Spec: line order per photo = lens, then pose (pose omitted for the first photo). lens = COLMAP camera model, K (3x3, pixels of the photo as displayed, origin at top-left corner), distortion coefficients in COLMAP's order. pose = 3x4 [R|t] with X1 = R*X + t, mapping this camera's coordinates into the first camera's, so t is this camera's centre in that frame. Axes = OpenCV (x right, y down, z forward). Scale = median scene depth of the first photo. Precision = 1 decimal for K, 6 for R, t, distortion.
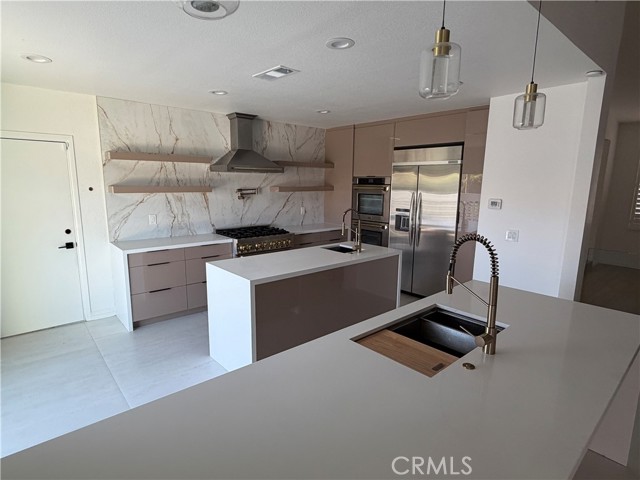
lens RADIAL K [[350.2, 0, 320.0], [0, 350.2, 240.0], [0, 0, 1]] dist [-0.000533, -0.000987]
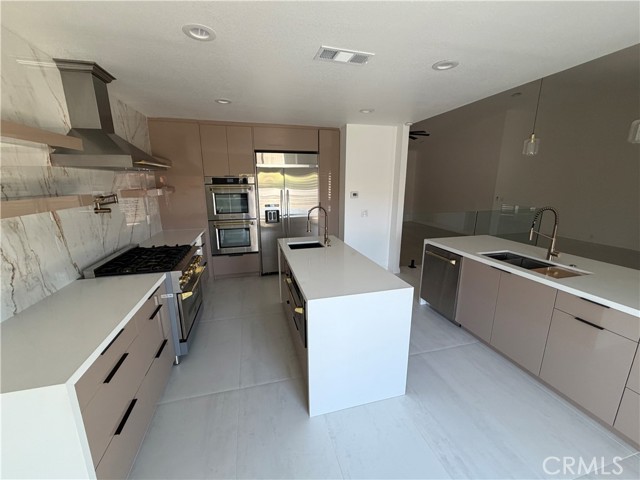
lens RADIAL K [[256.5, 0, 320.0], [0, 256.5, 240.0], [0, 0, 1]] dist [0.001596, -0.000021]
pose [[0.448164, -0.213159, 0.868166, -0.480313], [0.154779, 0.974991, 0.159488, -0.086657], [-0.880450, 0.062897, 0.469949, 0.471553]]
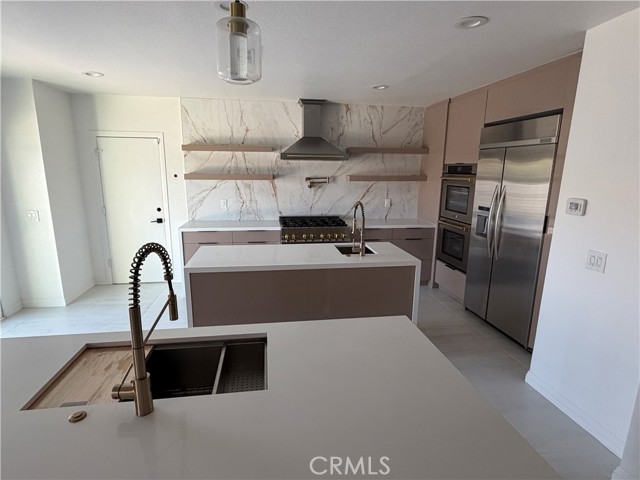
lens RADIAL K [[350.2, 0, 320.0], [0, 350.2, 240.0], [0, 0, 1]] dist [-0.000533, -0.000987]
pose [[0.841870, 0.107161, -0.528934, 0.350237], [-0.090267, 0.994241, 0.057759, -0.031856], [0.532077, -0.000880, 0.846695, 0.189728]]
